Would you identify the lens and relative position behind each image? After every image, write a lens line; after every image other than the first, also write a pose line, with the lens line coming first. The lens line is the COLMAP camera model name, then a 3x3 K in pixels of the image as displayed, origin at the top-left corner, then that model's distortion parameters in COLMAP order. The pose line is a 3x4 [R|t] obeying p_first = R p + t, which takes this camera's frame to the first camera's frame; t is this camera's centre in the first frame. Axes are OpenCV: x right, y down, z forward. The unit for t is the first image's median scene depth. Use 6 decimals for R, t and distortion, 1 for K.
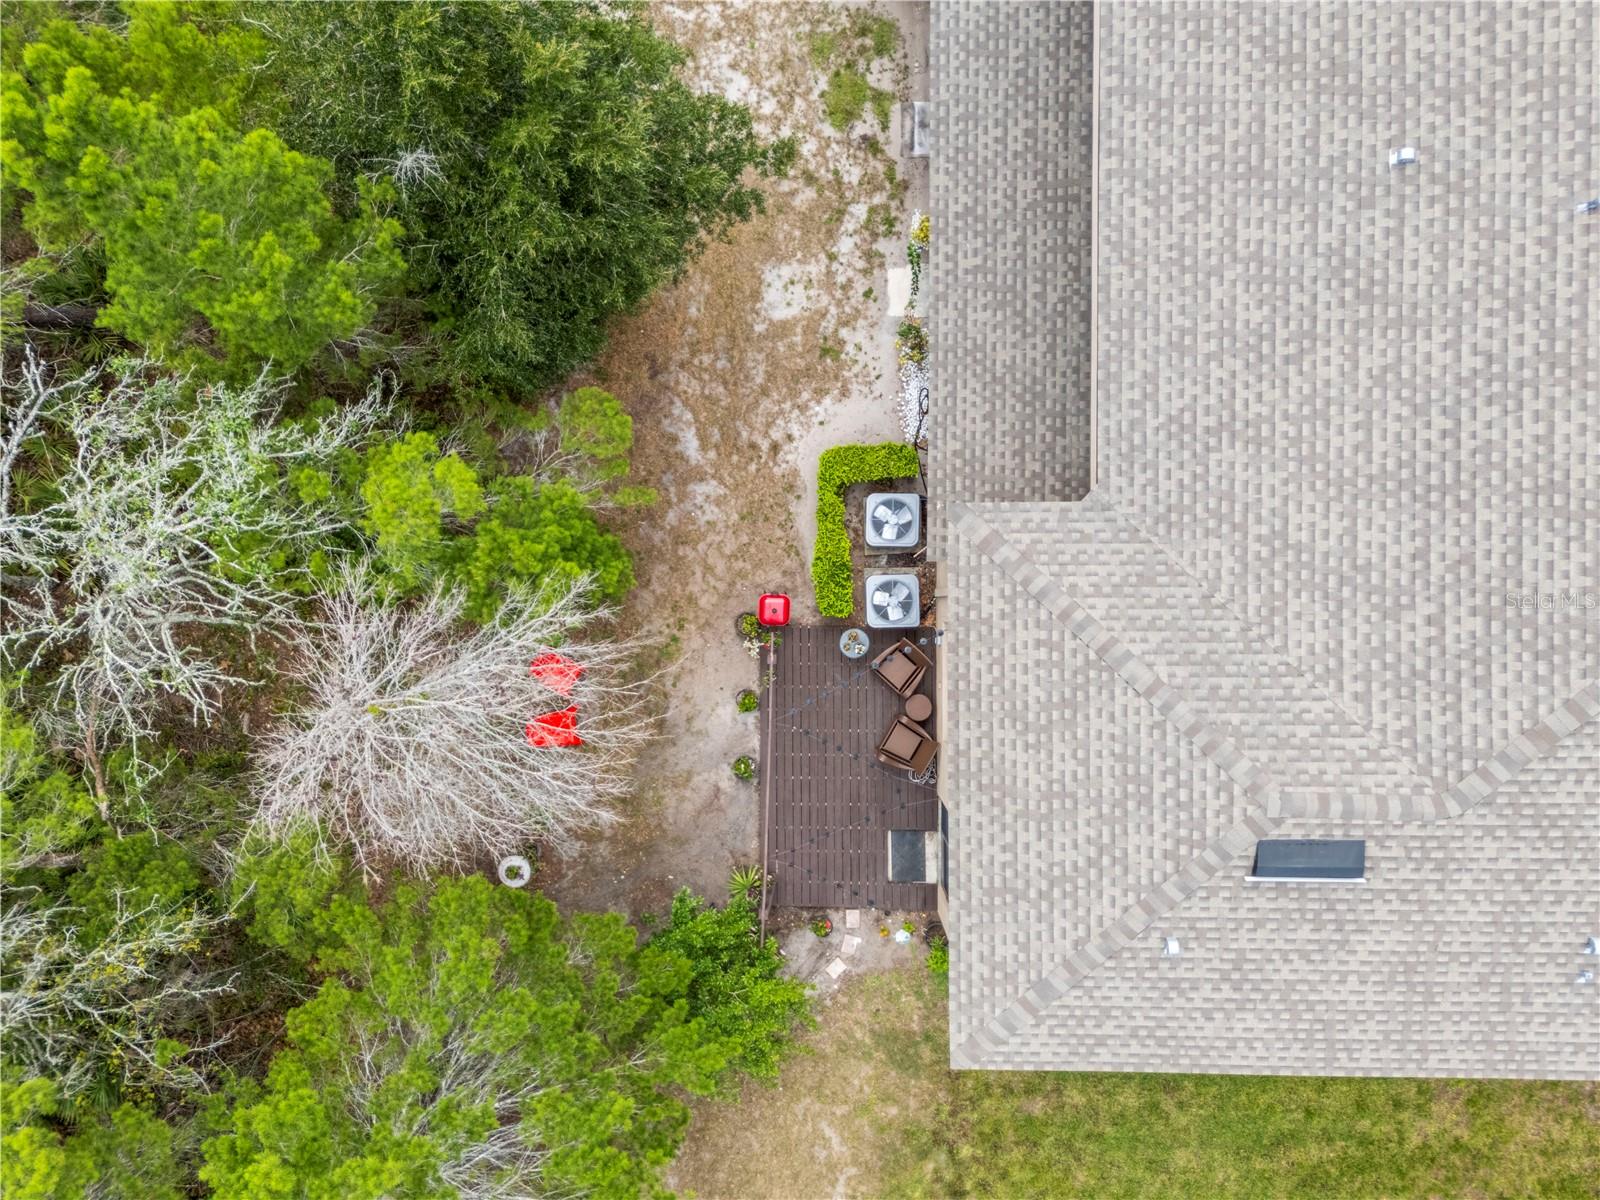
lens RADIAL K [[1186.1, 0, 800.0], [0, 1186.1, 600.0], [0, 0, 1]] dist [0.085839, -0.096501]
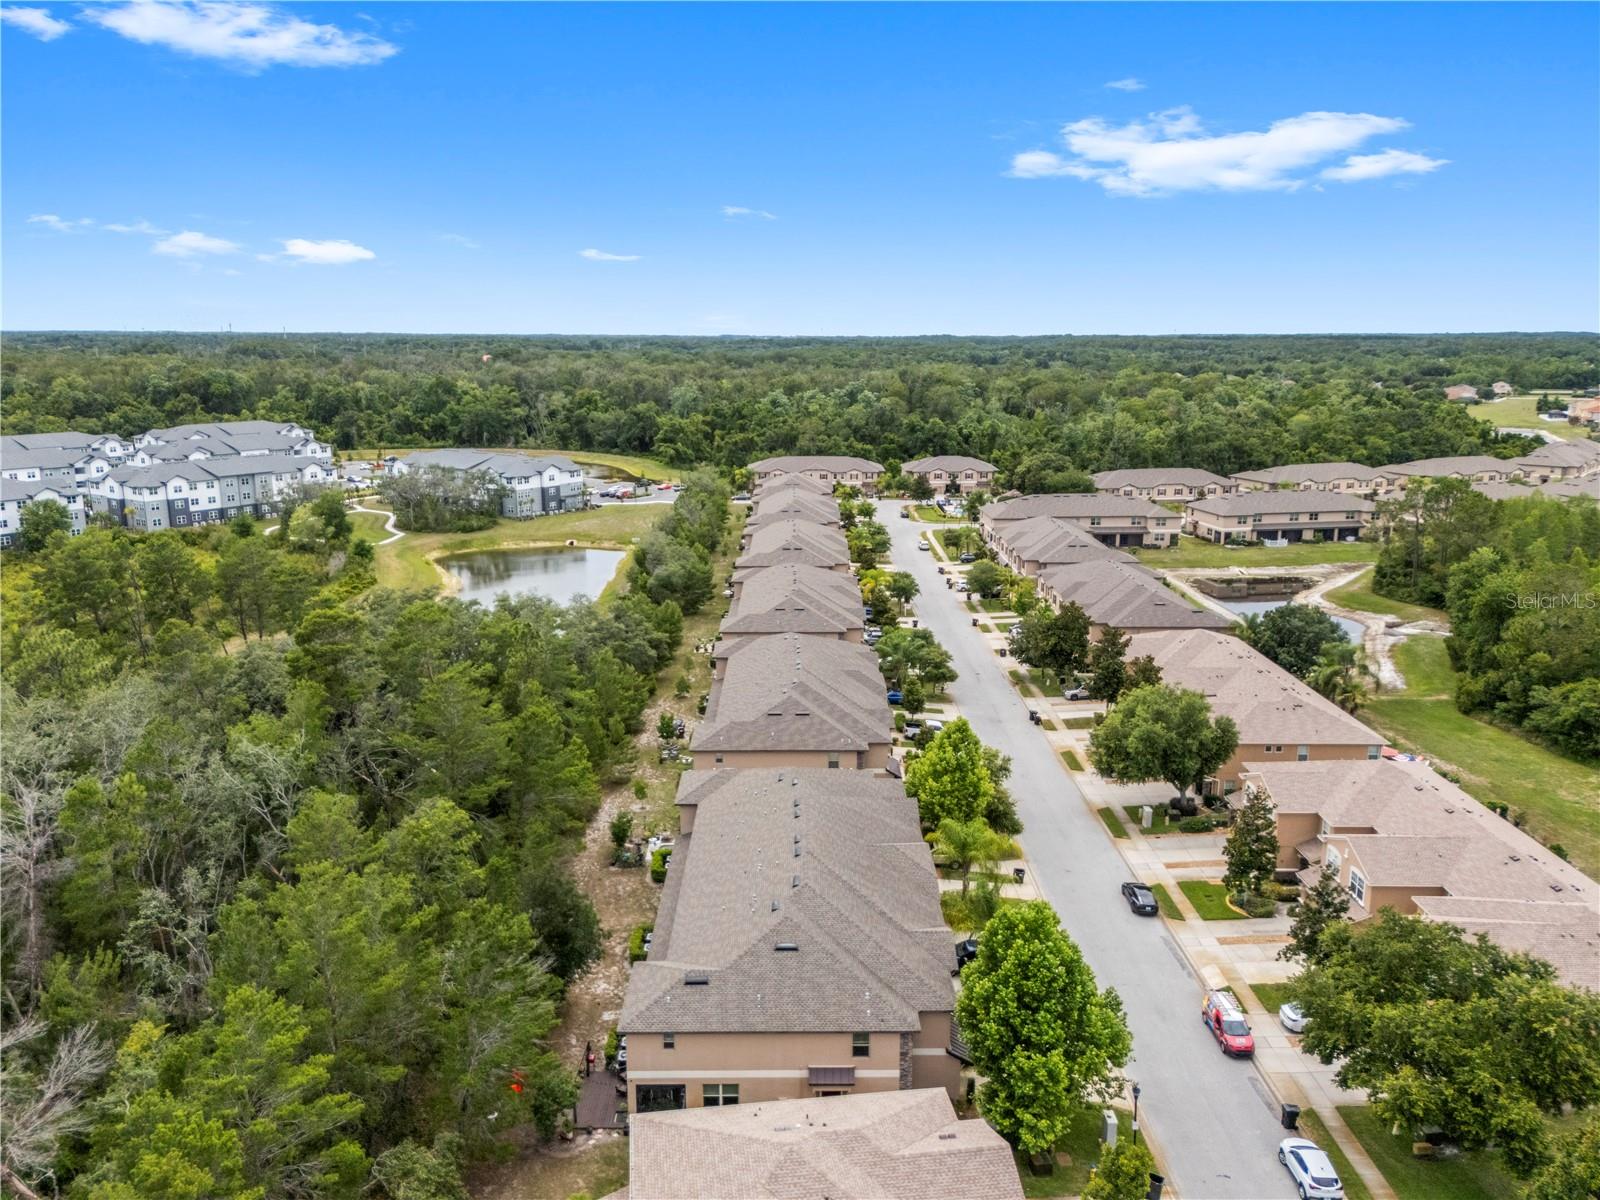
lens RADIAL K [[1136.9, 0, 800.0], [0, 1136.9, 600.0], [0, 0, 1]] dist [0.083790, -0.090086]
pose [[0.999557, 0.024751, 0.016530, 0.668842], [0.011280, 0.198918, -0.979951, 4.093958], [-0.027543, 0.979704, 0.198550, -1.304936]]
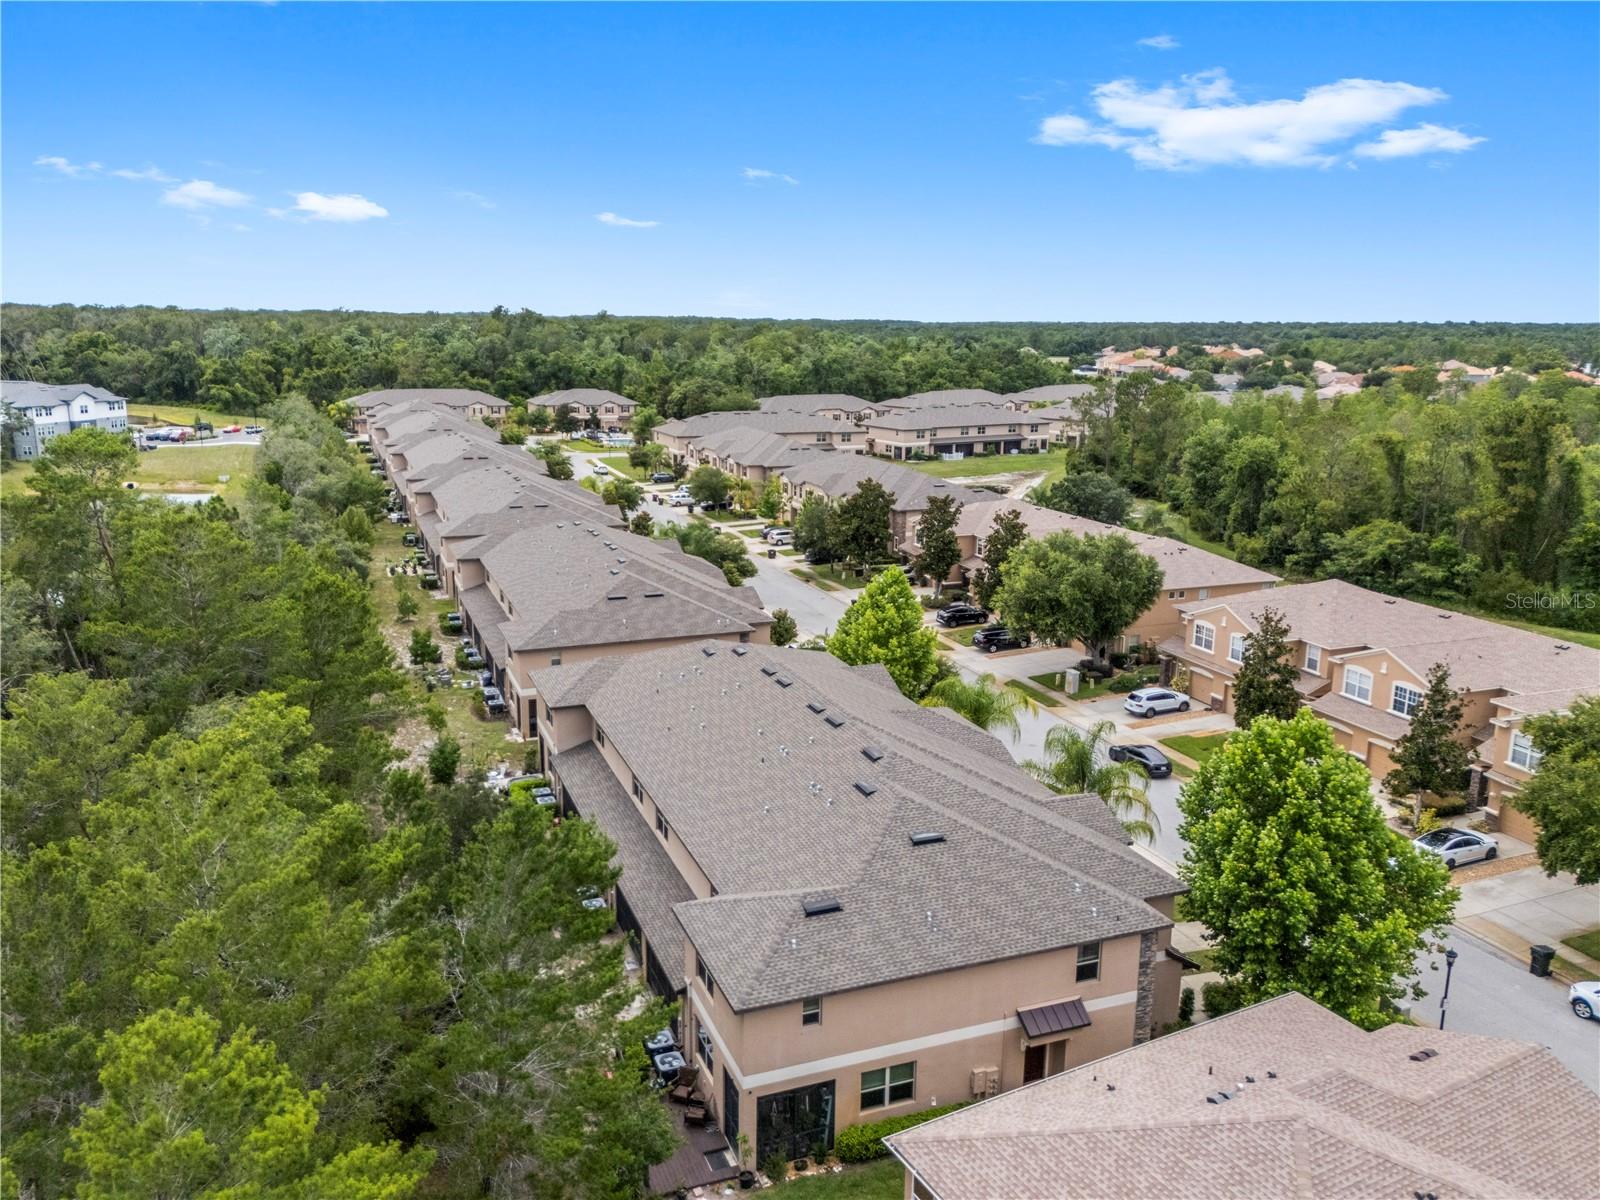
lens RADIAL K [[1186.1, 0, 800.0], [0, 1186.1, 600.0], [0, 0, 1]] dist [0.085839, -0.096501]
pose [[0.932665, -0.047617, 0.357588, -0.572221], [0.359502, 0.204883, -0.910374, 2.468565], [-0.029914, 0.977627, 0.208206, -0.293425]]
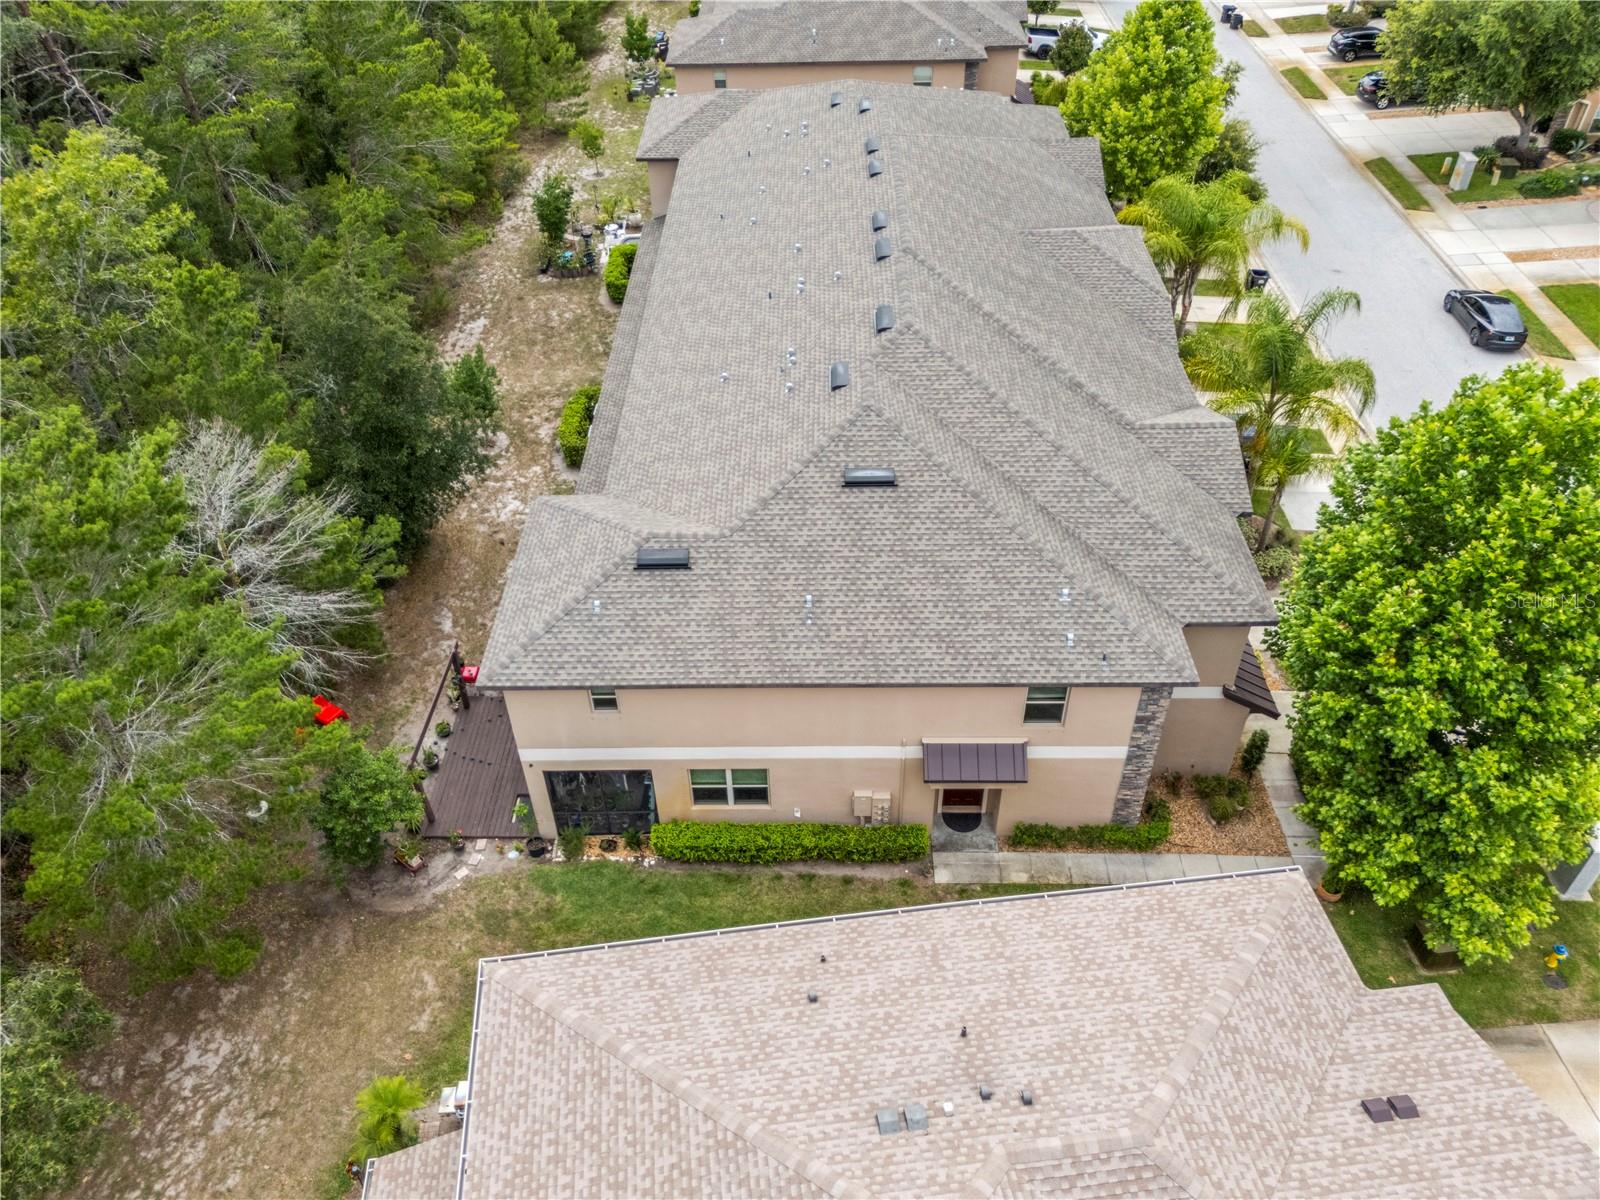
lens RADIAL K [[1159.9, 0, 800.0], [0, 1159.9, 600.0], [0, 0, 1]] dist [0.072776, -0.054335]
pose [[0.999942, 0.010769, -0.000898, 0.611727], [-0.007722, 0.653962, -0.756488, 1.629785], [-0.007559, 0.756451, 0.654007, -0.222367]]
